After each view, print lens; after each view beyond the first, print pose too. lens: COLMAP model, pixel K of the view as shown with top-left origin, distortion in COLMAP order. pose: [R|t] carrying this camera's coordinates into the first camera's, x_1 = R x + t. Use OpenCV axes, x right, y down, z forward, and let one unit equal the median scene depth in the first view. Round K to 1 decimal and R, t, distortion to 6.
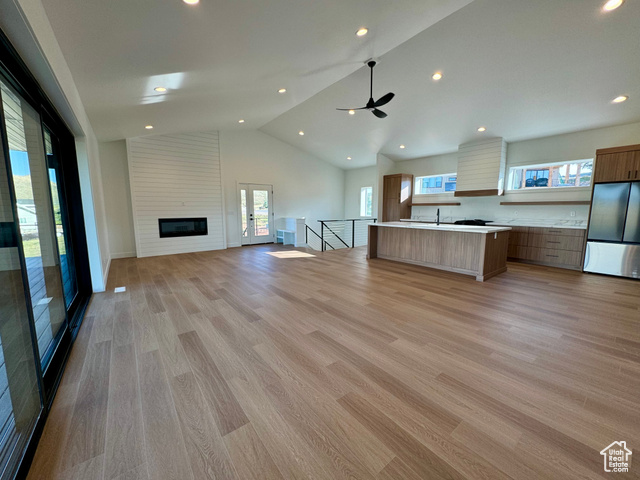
lens RADIAL K [[256.8, 0, 318.5], [0, 256.8, 239.8], [0, 0, 1]] dist [0.000494, 0.000257]
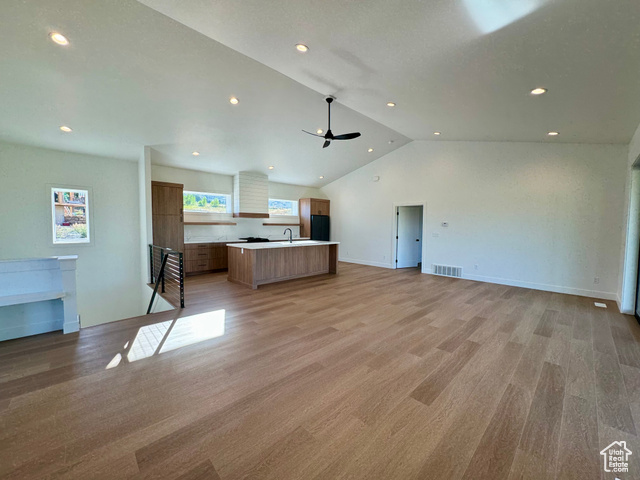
lens RADIAL K [[256.8, 0, 318.5], [0, 256.8, 239.8], [0, 0, 1]] dist [0.000494, 0.000257]
pose [[-0.113701, -0.055746, 0.991950, -0.816712], [0.118416, 0.990547, 0.069240, -0.150984], [-0.986433, 0.125335, -0.106024, 1.099052]]
